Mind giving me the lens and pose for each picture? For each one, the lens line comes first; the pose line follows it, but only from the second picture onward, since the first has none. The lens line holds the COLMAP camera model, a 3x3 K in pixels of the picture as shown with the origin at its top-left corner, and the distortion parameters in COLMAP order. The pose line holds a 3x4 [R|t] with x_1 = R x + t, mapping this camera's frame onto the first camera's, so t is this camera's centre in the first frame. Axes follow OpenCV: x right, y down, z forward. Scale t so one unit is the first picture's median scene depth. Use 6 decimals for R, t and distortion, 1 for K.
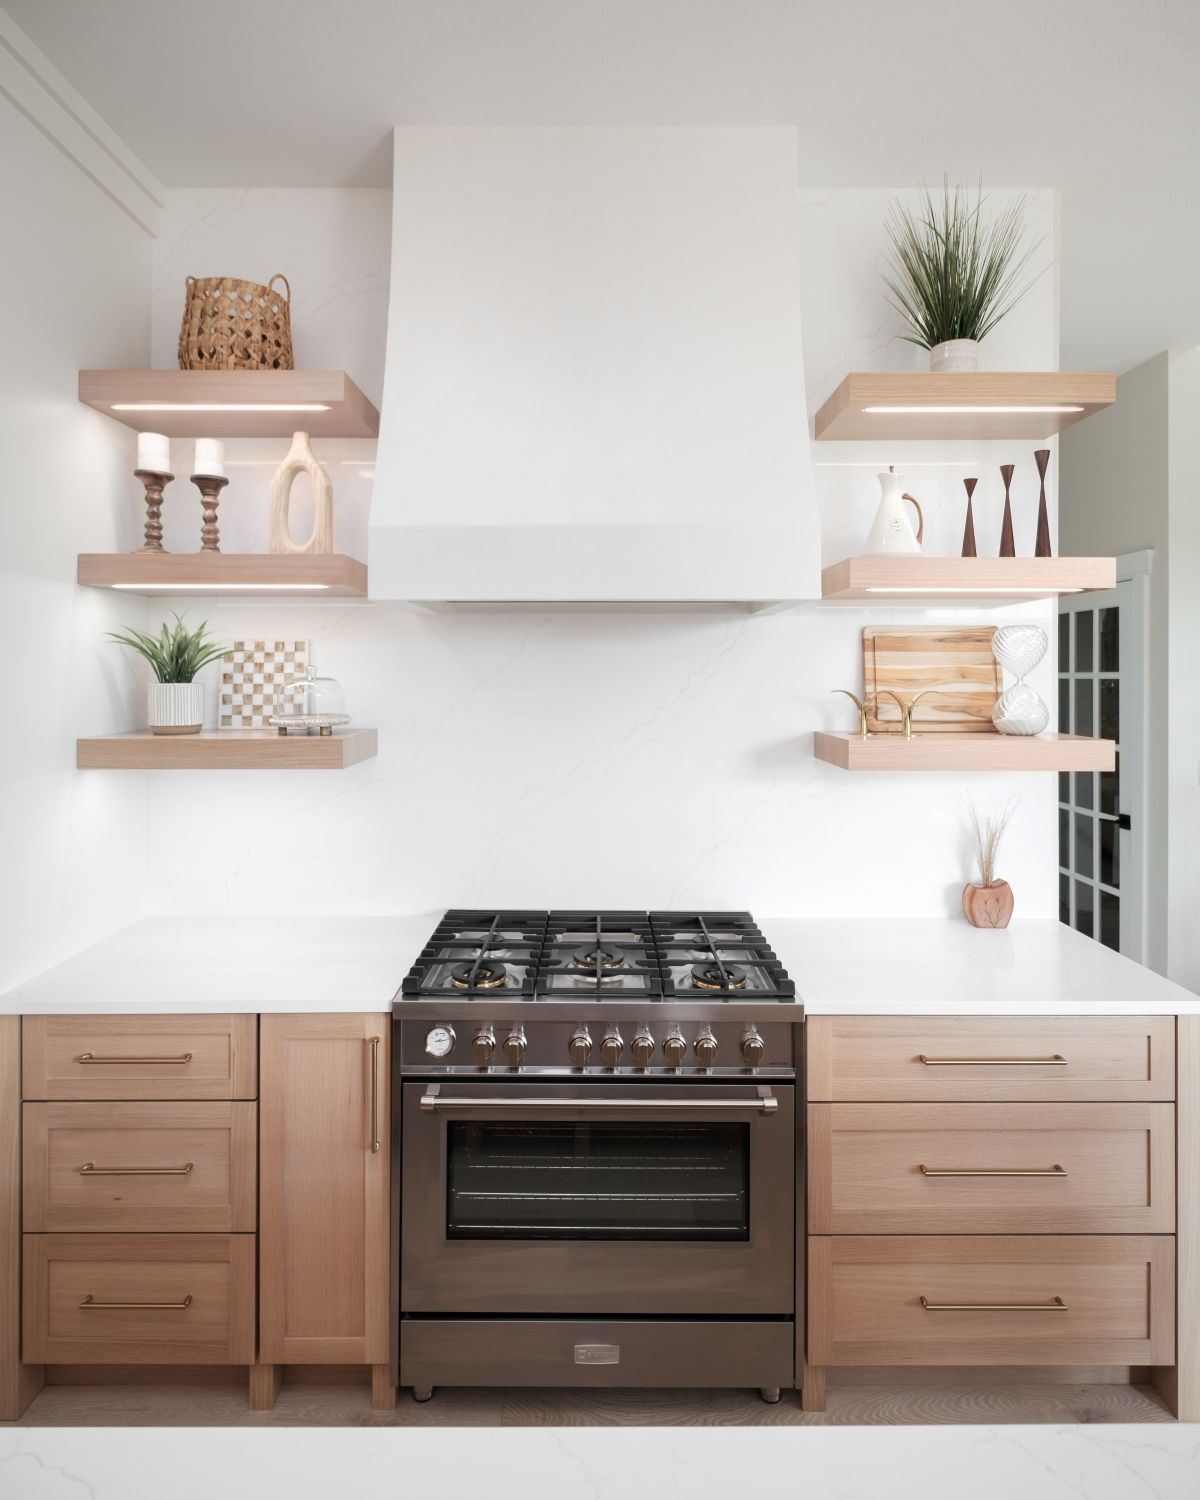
lens RADIAL K [[855.4, 0, 521.8], [0, 855.4, 664.1], [0, 0, 1]] dist [0.006508, -0.001304]
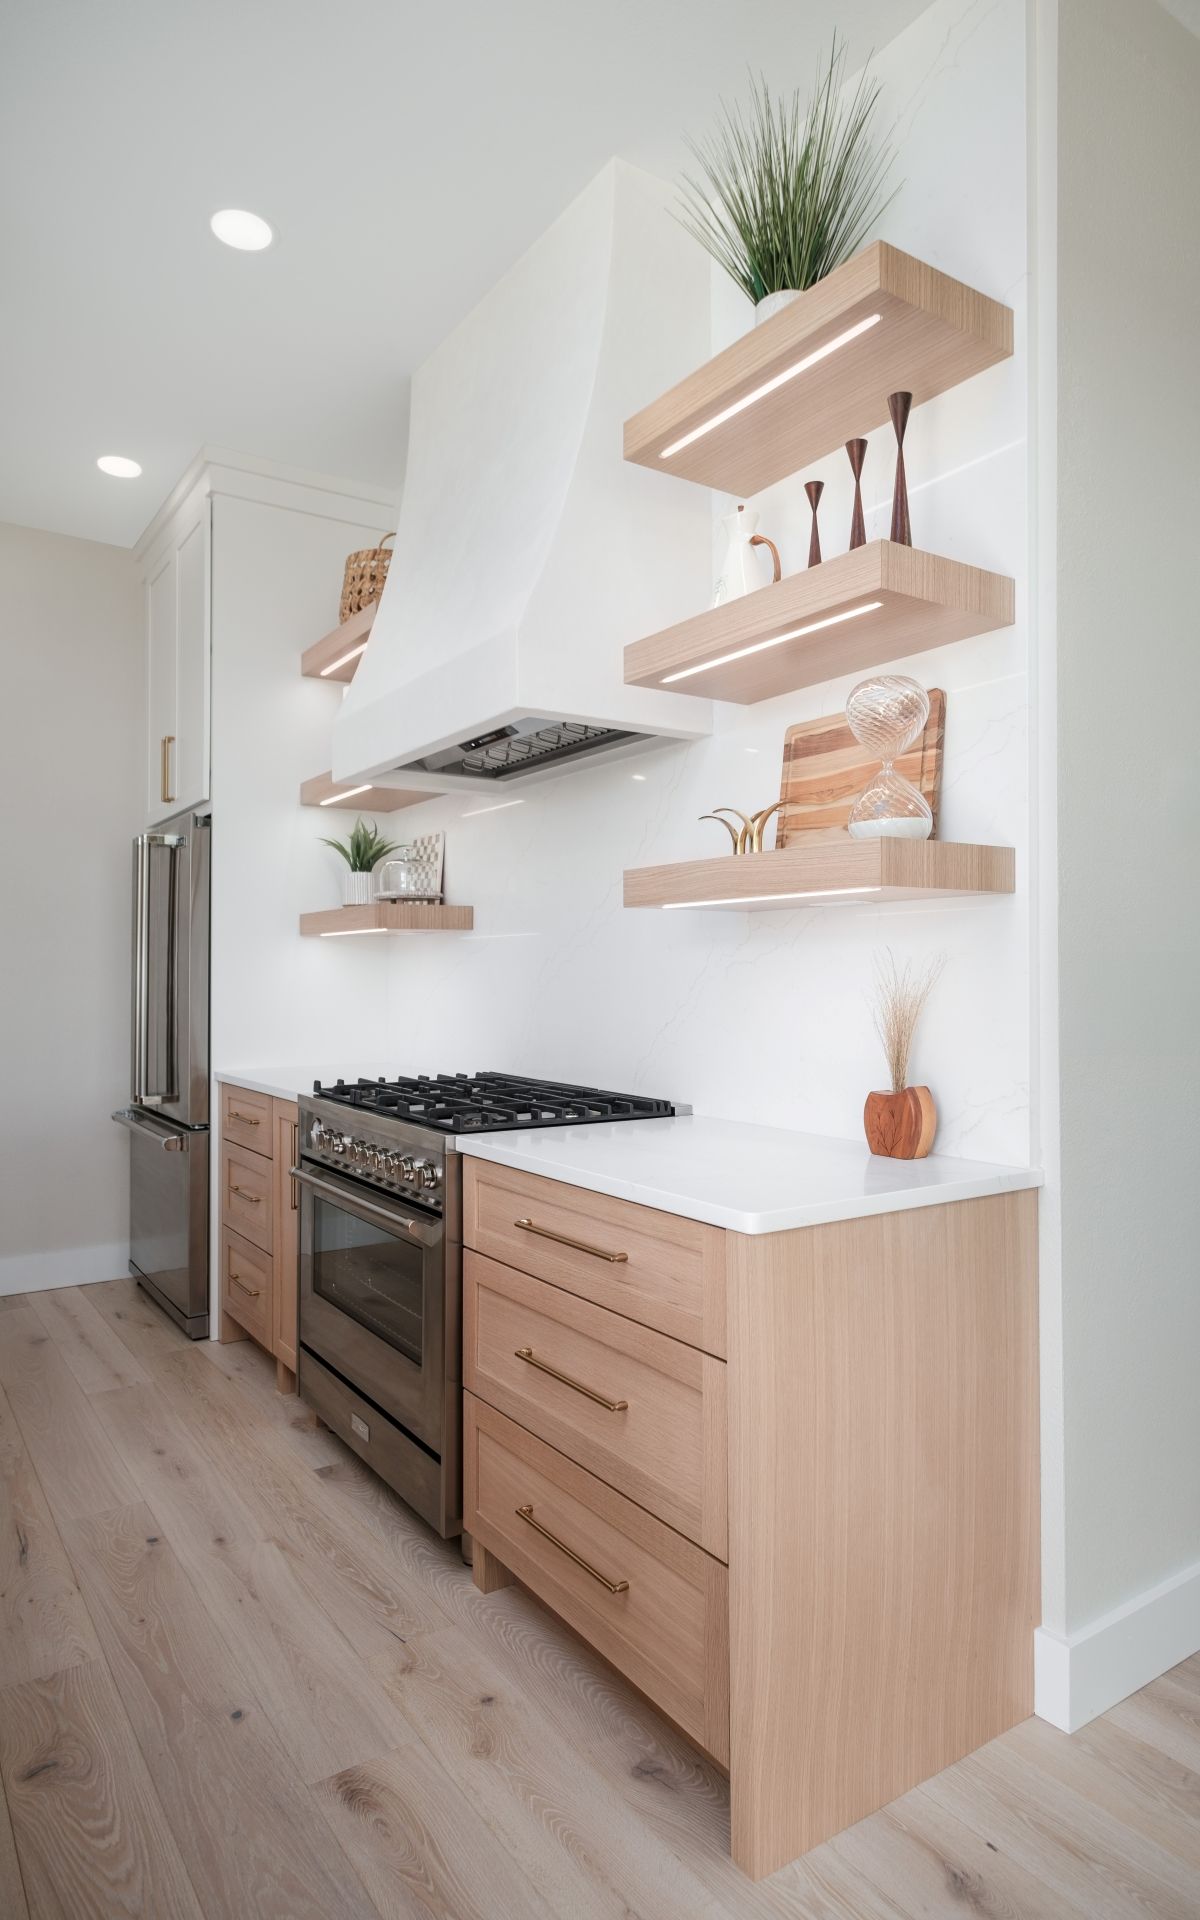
lens RADIAL K [[1095.2, 0, 584.7], [0, 1095.2, 957.0], [0, 0, 1]] dist [0.001145, -0.000594]
pose [[0.548774, -0.016445, -0.835809, 1.178055], [0.003372, 0.999842, -0.017459, 0.181203], [0.835964, 0.006762, 0.548743, 0.378615]]
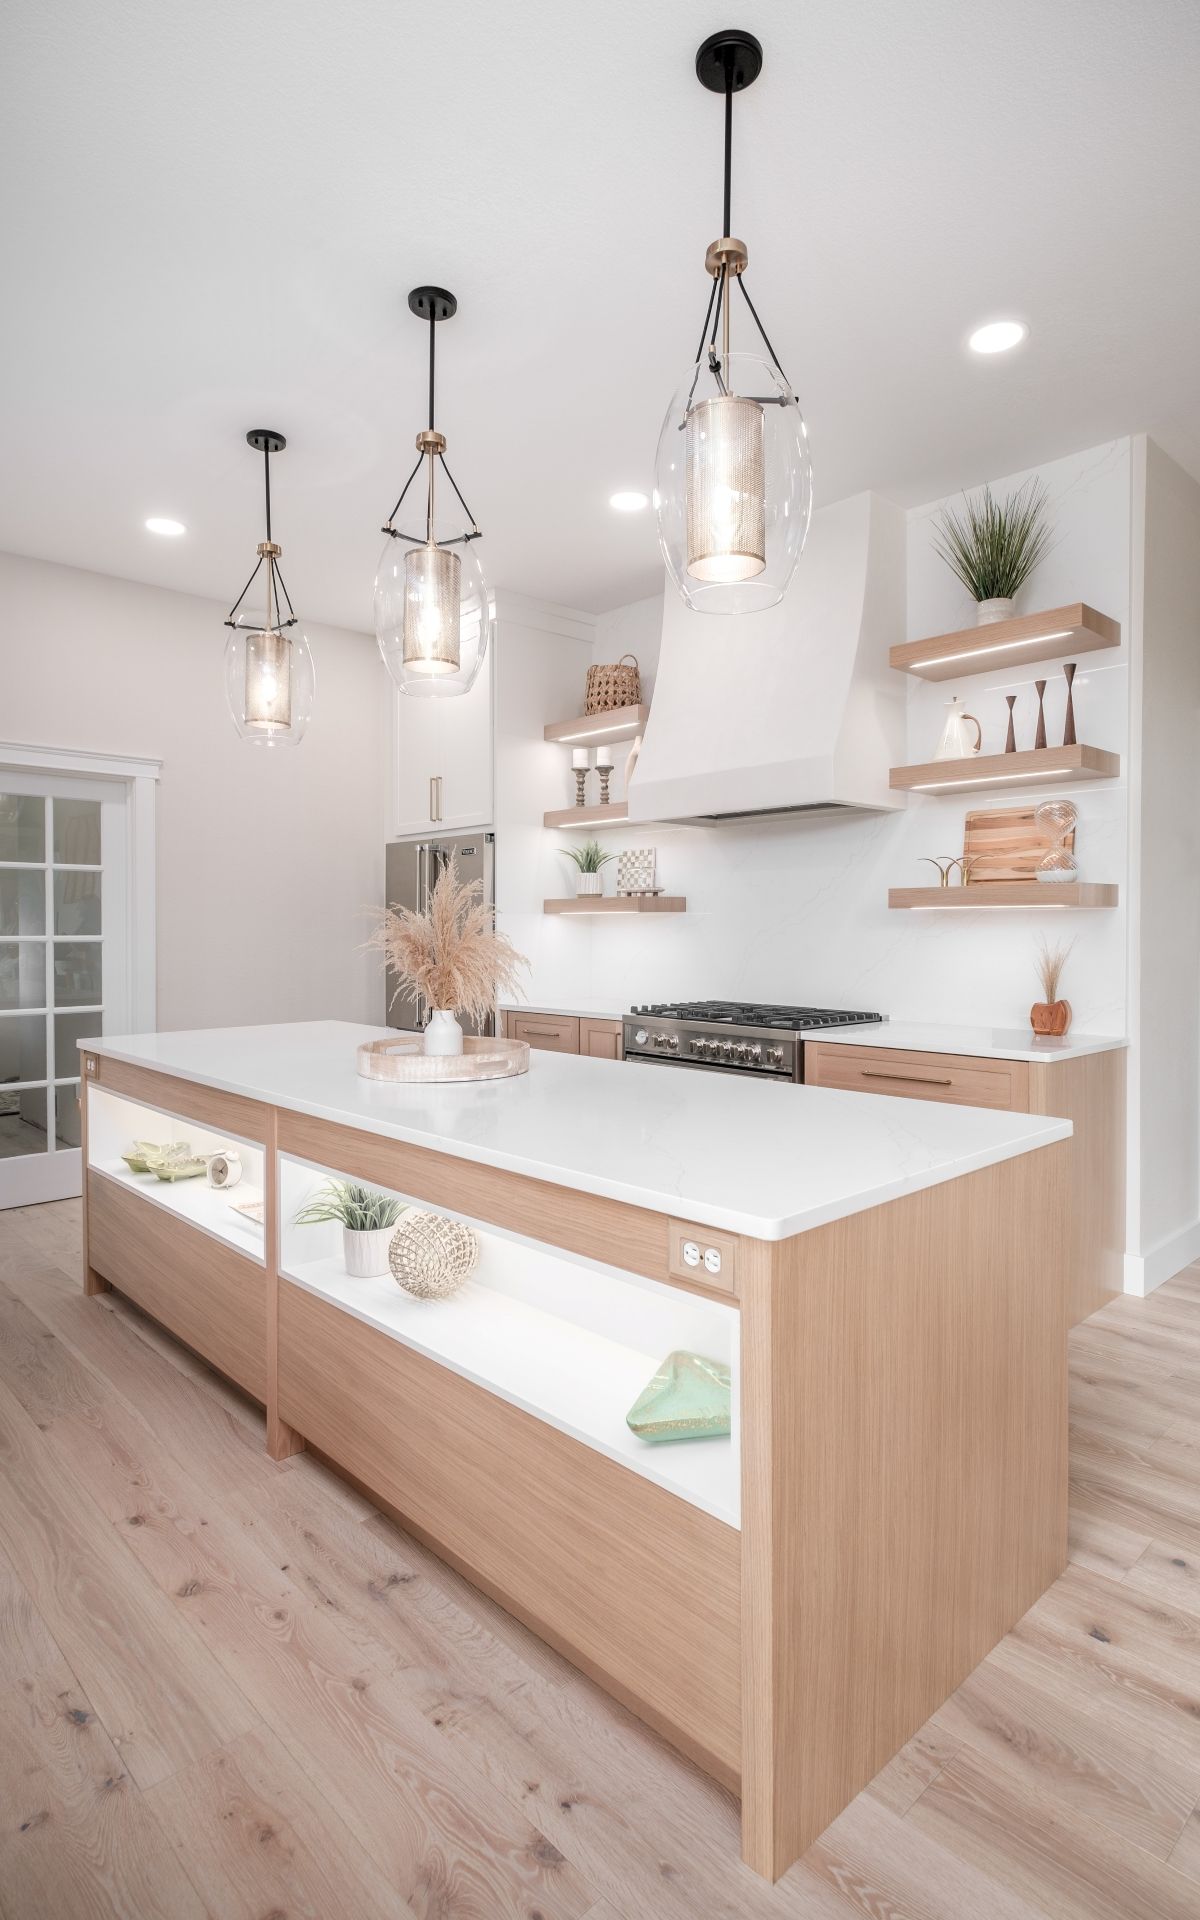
lens RADIAL K [[993.0, 0, 514.2], [0, 993.0, 934.1], [0, 0, 1]] dist [0.000180, -0.000528]
pose [[0.654045, 0.001432, -0.756454, 1.227674], [0.000350, 0.999998, 0.002196, 0.159402], [0.756455, -0.001701, 0.654043, -0.634435]]
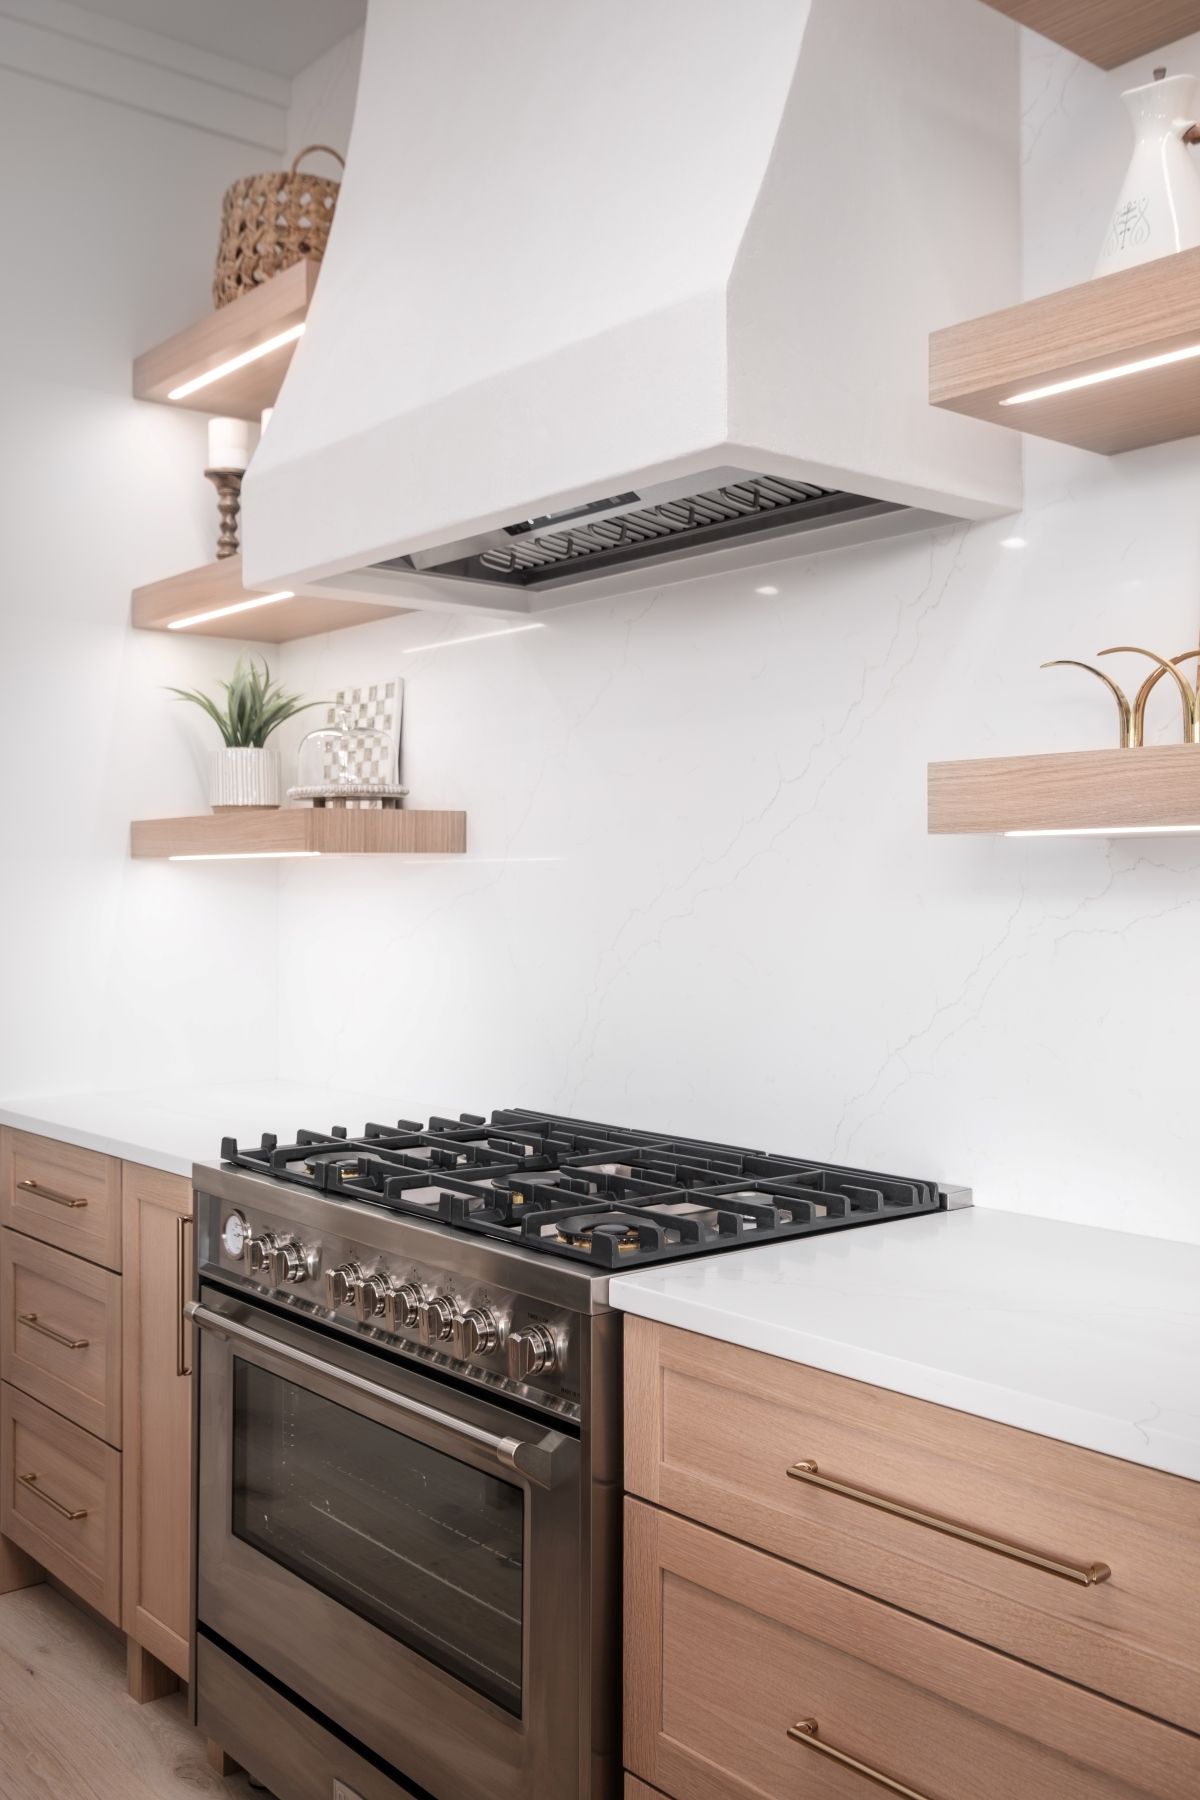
lens RADIAL K [[1611.1, 0, 556.9], [0, 1611.1, 876.5], [0, 0, 1]] dist [0.006330, 0.024050]
pose [[0.635781, -0.008569, -0.771822, 0.845066], [0.002937, 0.999958, -0.008683, 0.145352], [0.771864, 0.003254, 0.635780, 0.330196]]
